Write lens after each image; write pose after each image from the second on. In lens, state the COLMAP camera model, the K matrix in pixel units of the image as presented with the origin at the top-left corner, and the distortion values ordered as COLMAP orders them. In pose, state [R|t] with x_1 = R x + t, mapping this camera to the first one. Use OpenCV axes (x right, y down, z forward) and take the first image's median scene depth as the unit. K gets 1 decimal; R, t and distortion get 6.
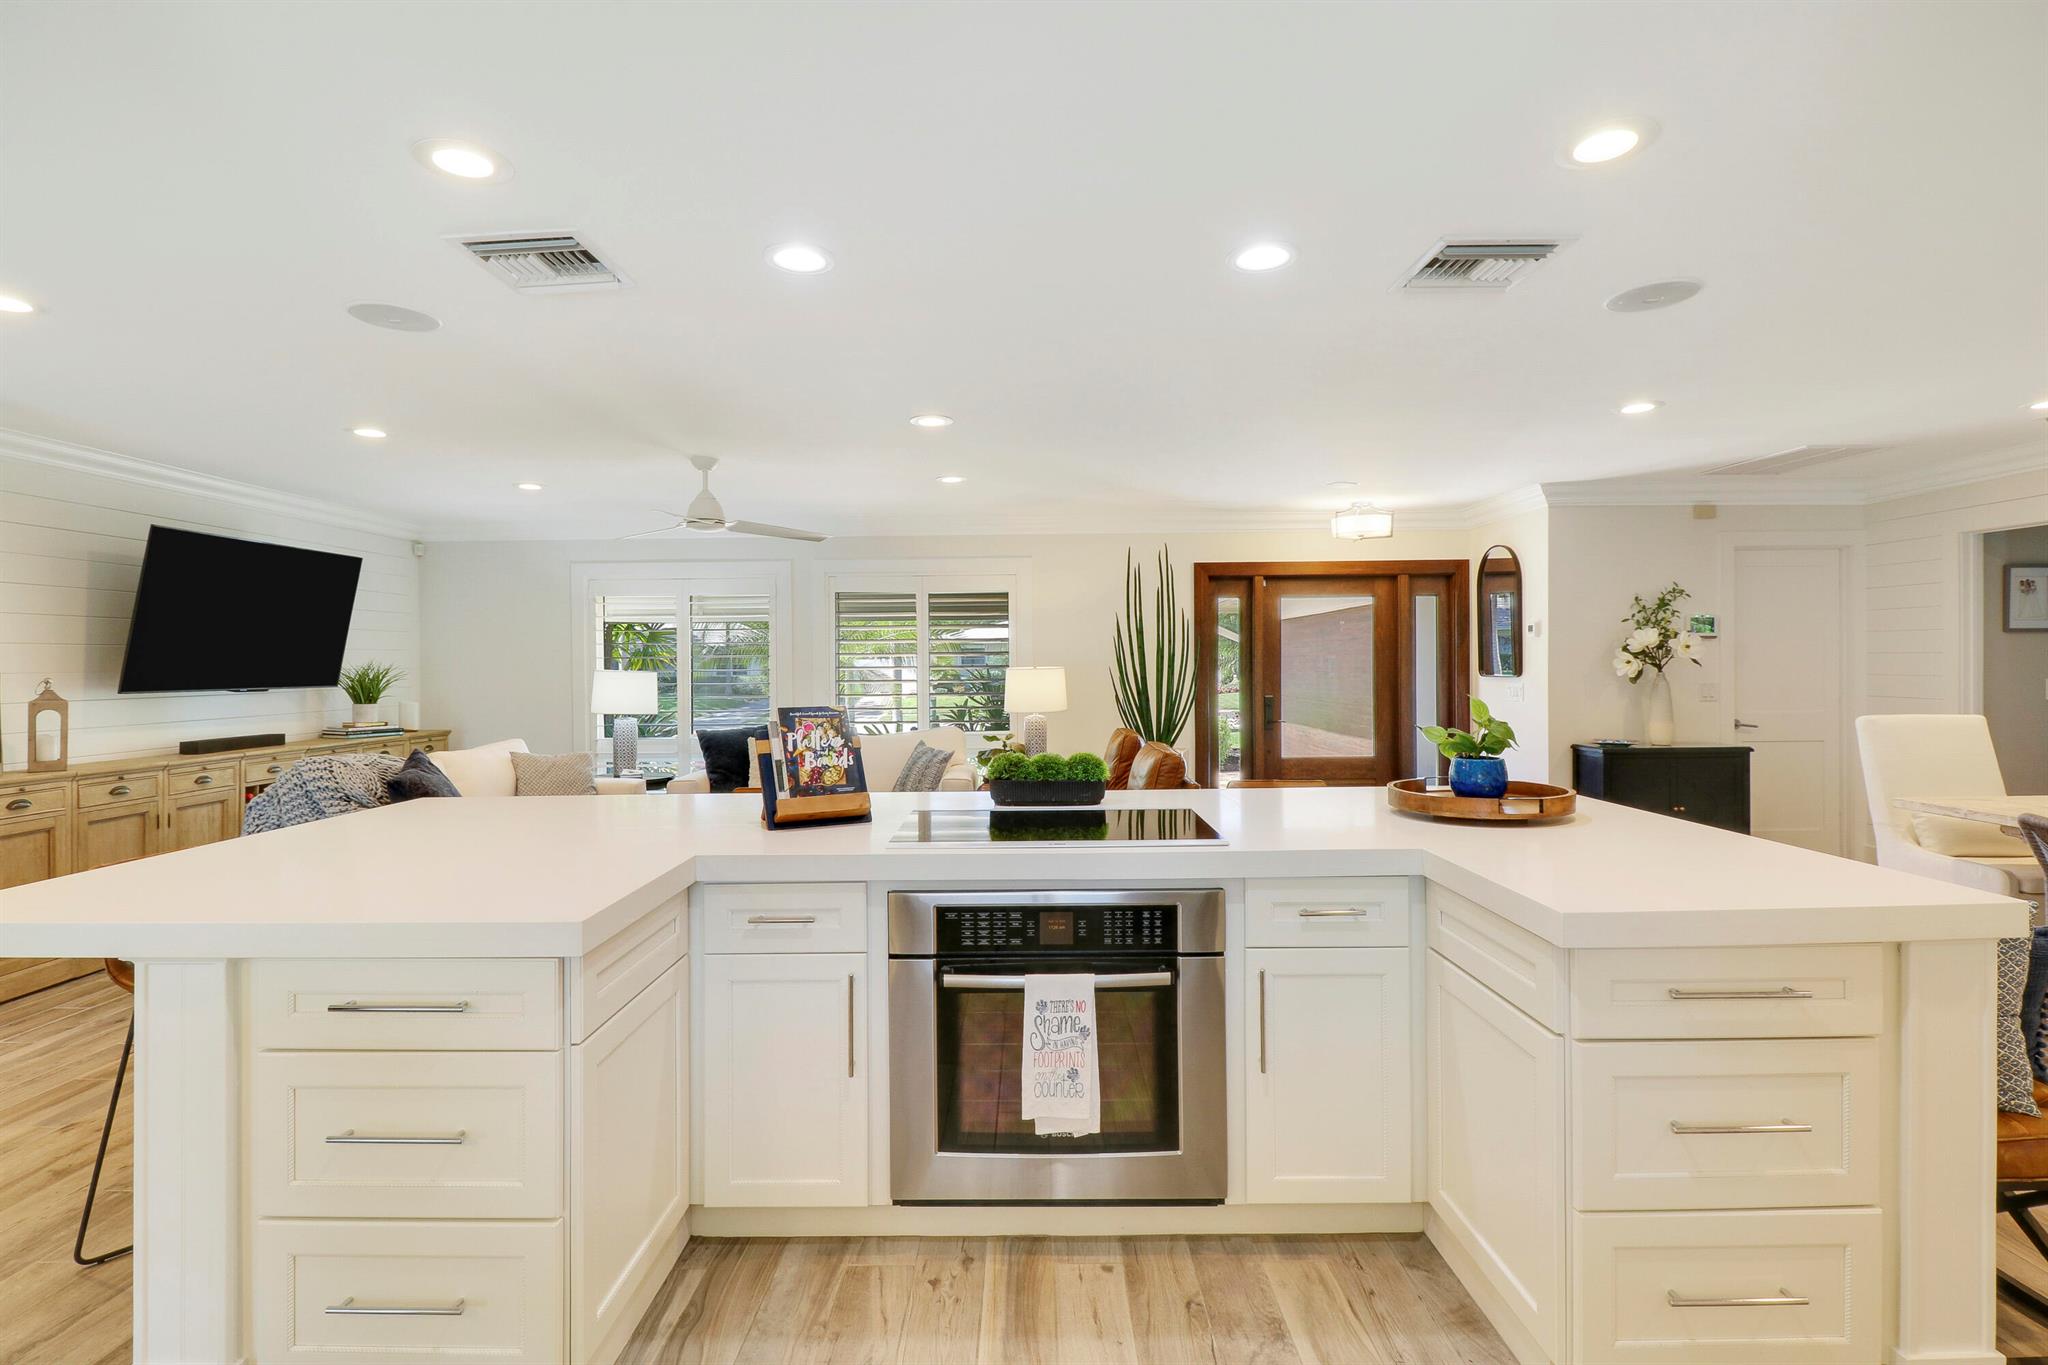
lens RADIAL K [[970.8, 0, 1015.8], [0, 970.8, 682.0], [0, 0, 1]] dist [-0.003476, -0.010826]
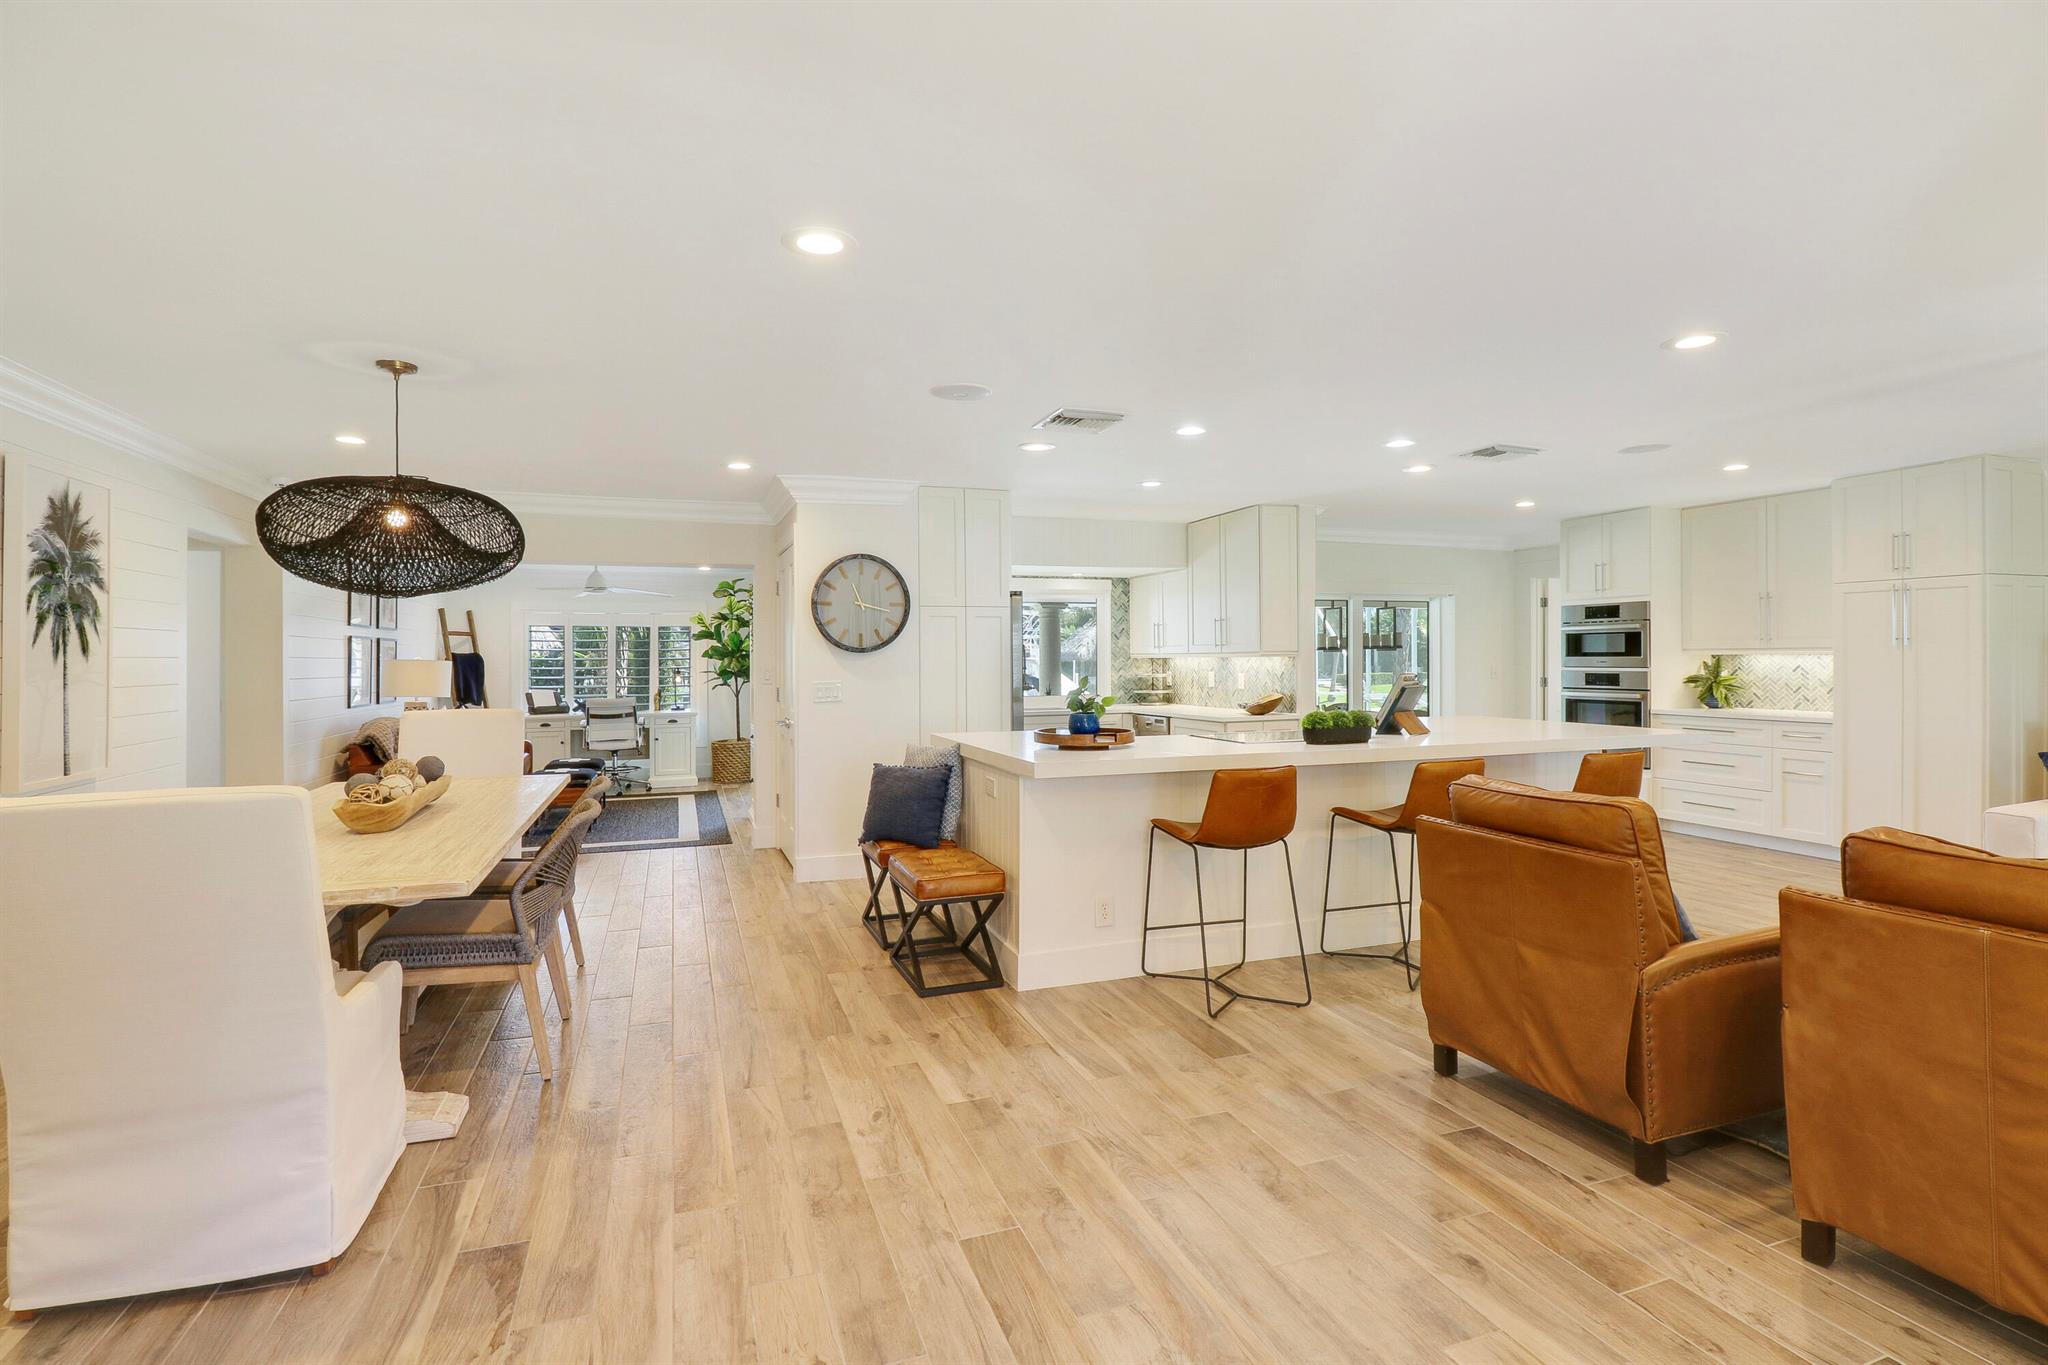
lens RADIAL K [[970.8, 0, 1001.3], [0, 970.8, 664.6], [0, 0, 1]] dist [-0.003476, -0.010826]
pose [[-0.940260, 0.020262, -0.339853, 0.489528], [0.011988, 0.999579, 0.026428, -0.022242], [0.340246, 0.020775, -0.940107, 1.054984]]
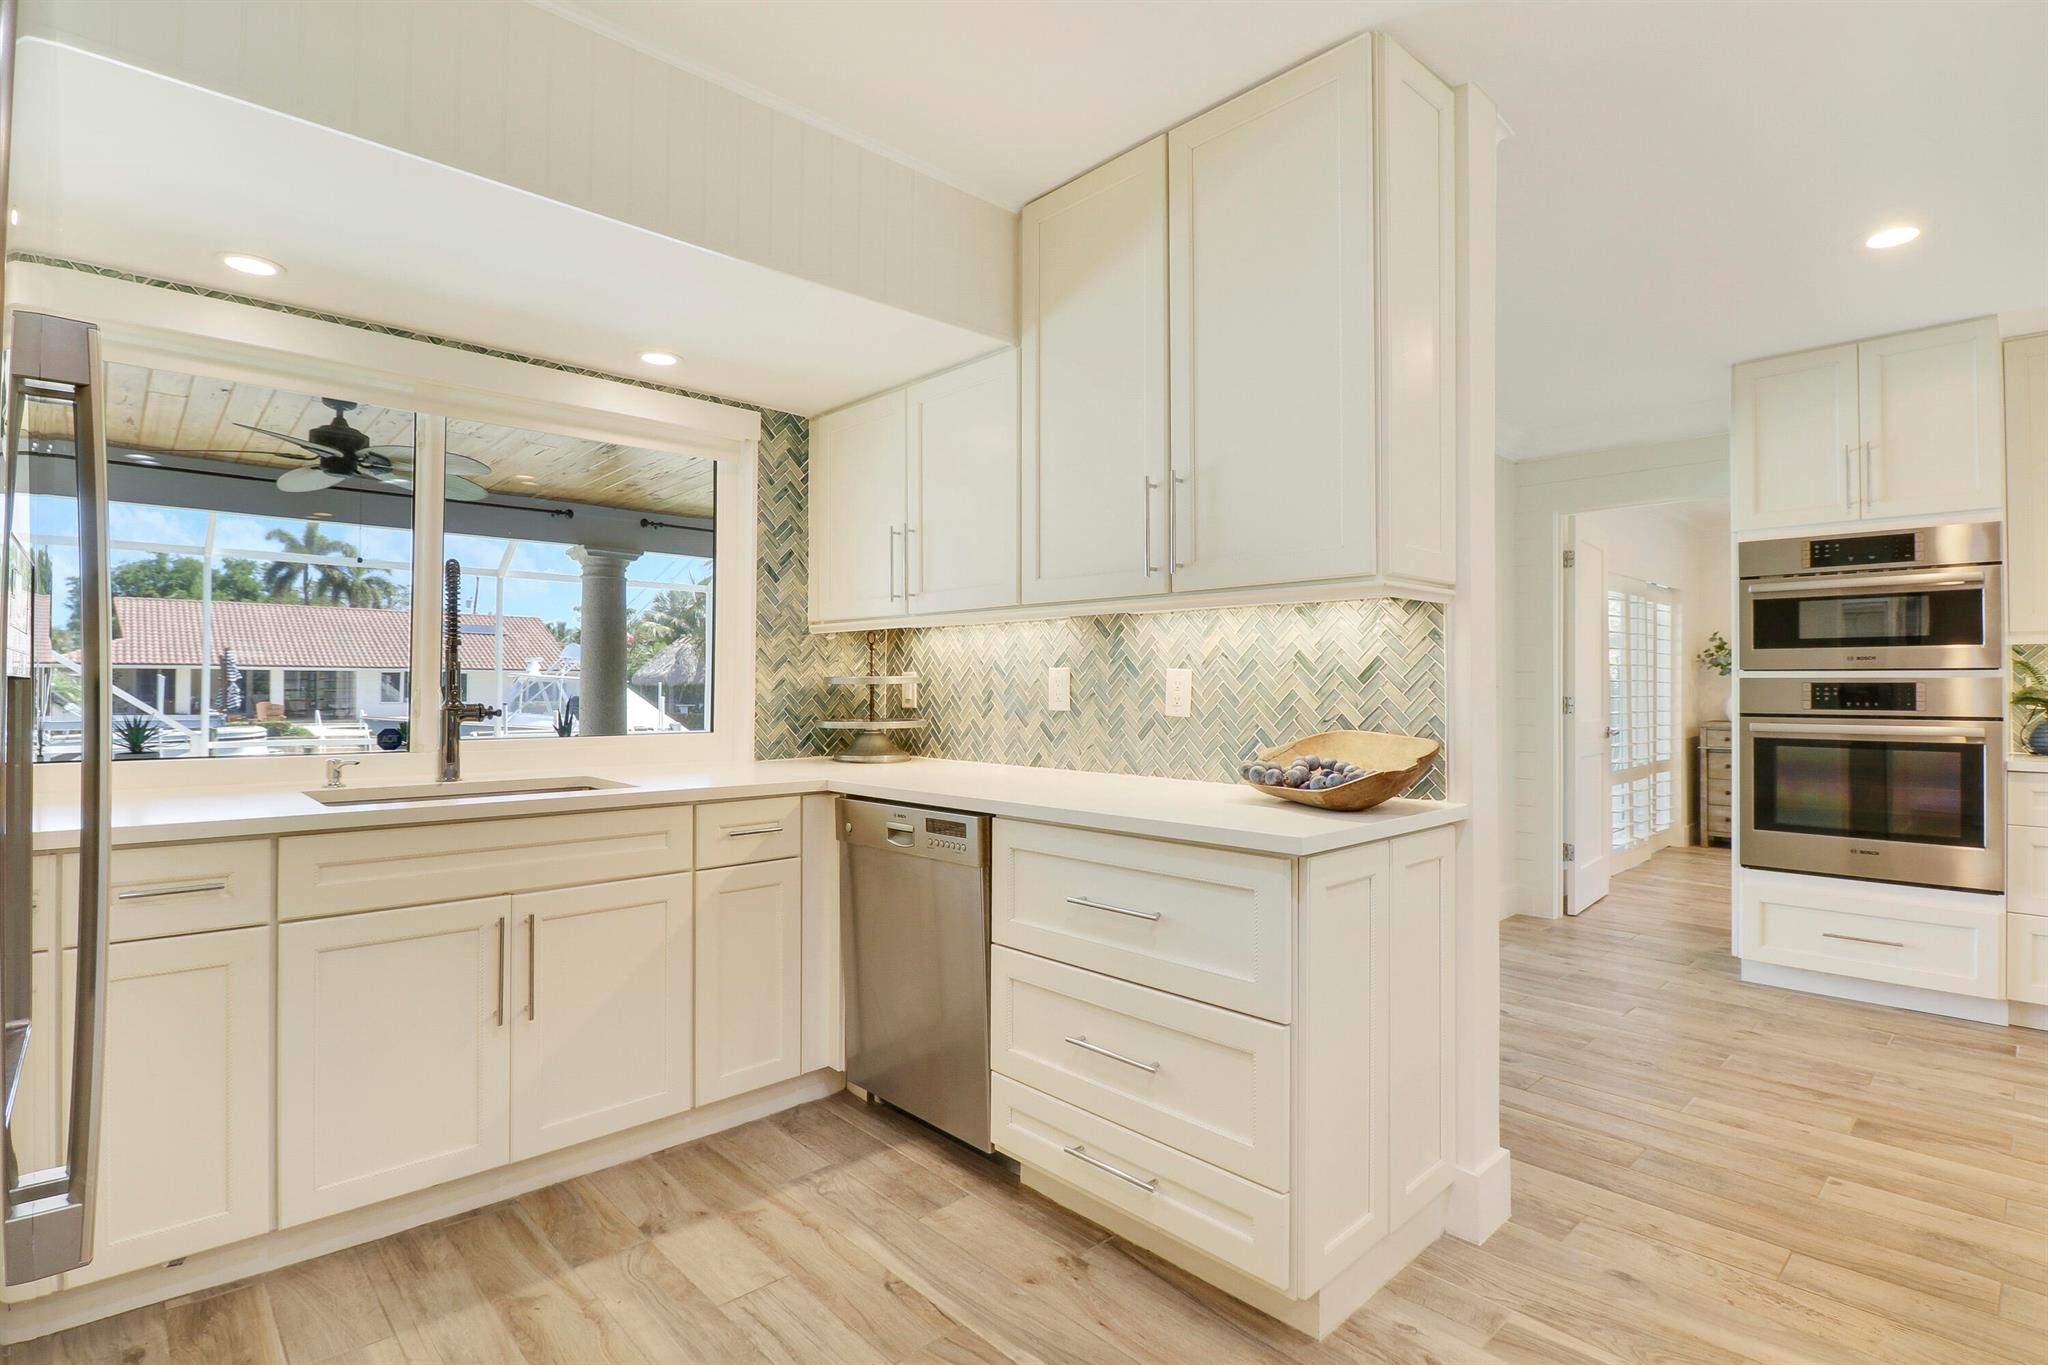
lens RADIAL K [[970.8, 0, 1014.1], [0, 970.8, 672.8], [0, 0, 1]] dist [-0.003476, -0.010826]
pose [[-0.717673, -0.003511, -0.696372, 0.114837], [-0.010156, 0.999934, 0.005424, 0.025452], [0.696306, 0.010965, -0.717661, 0.238254]]
